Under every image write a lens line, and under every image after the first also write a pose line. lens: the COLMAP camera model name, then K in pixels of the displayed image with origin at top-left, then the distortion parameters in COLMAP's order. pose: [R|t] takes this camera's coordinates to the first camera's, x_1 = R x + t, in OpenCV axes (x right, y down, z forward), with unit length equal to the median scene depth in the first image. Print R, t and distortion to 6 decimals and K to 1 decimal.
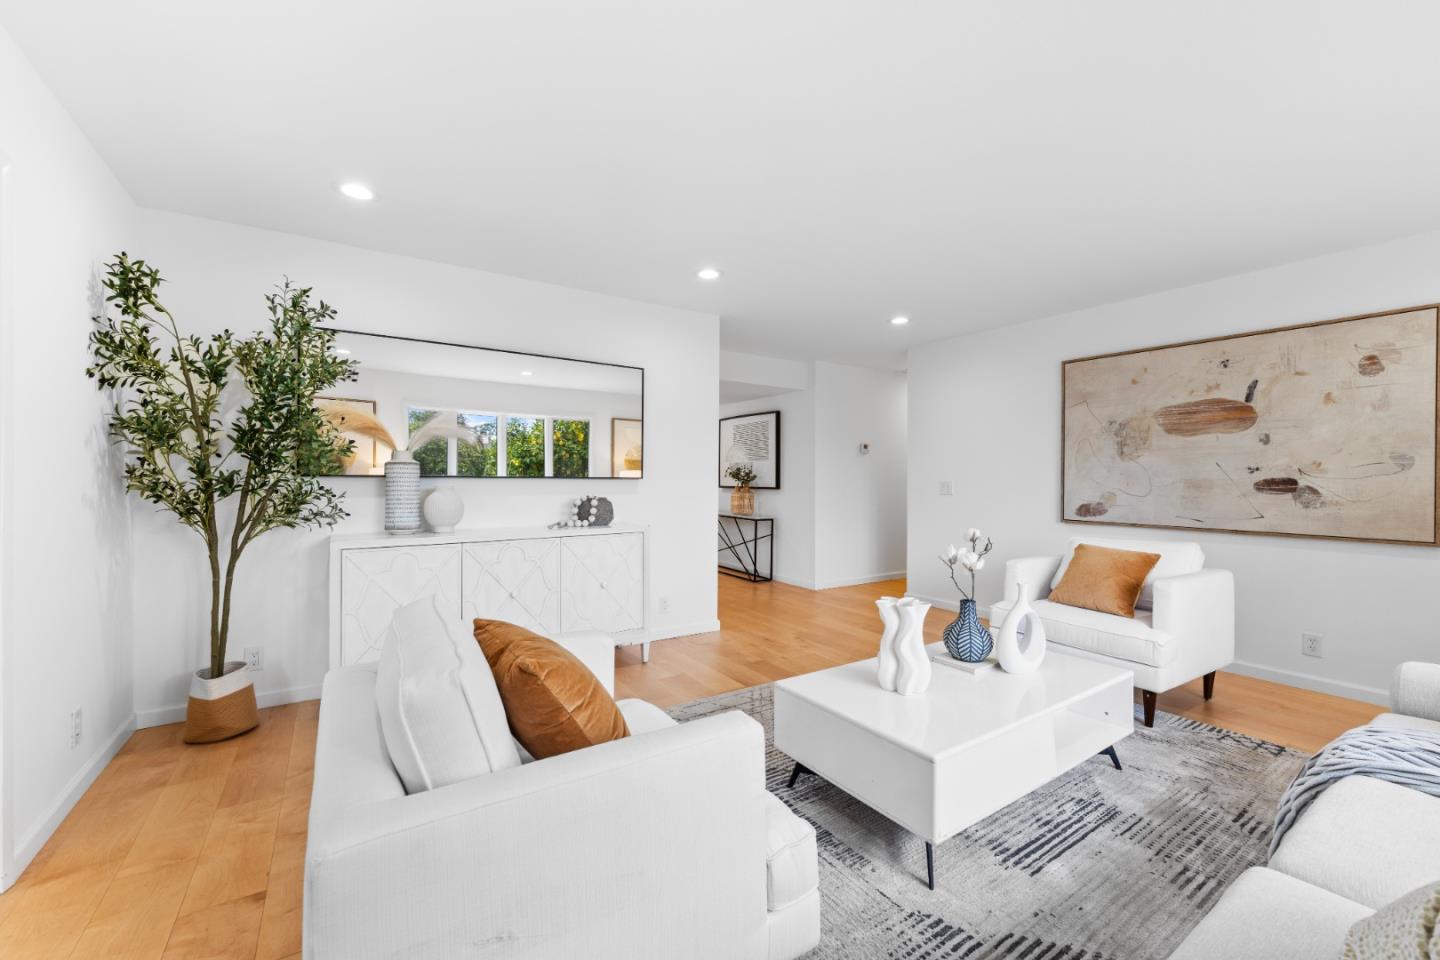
lens RADIAL K [[549.9, 0, 721.7], [0, 549.9, 471.6], [0, 0, 1]] dist [0.008976, -0.000120]
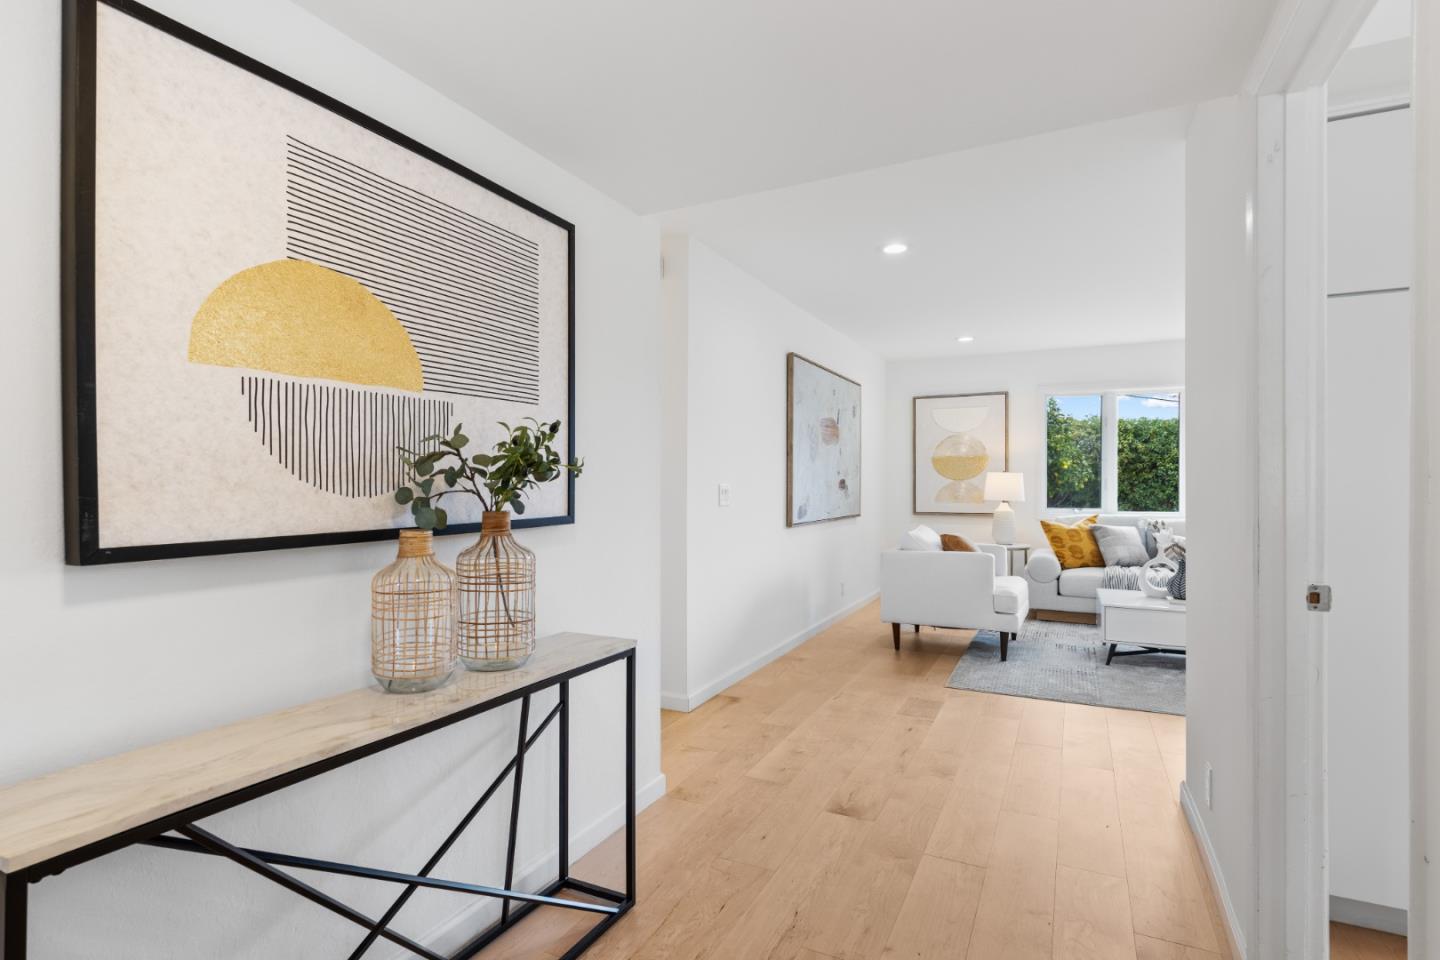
lens RADIAL K [[724.2, 0, 720.3], [0, 724.2, 482.7], [0, 0, 1]] dist [0.010680, -0.000315]
pose [[-0.507000, -0.003179, 0.861940, -0.238640], [-0.008113, 0.999967, -0.001084, 0.012782], [-0.861908, -0.007543, -0.507009, 1.121322]]
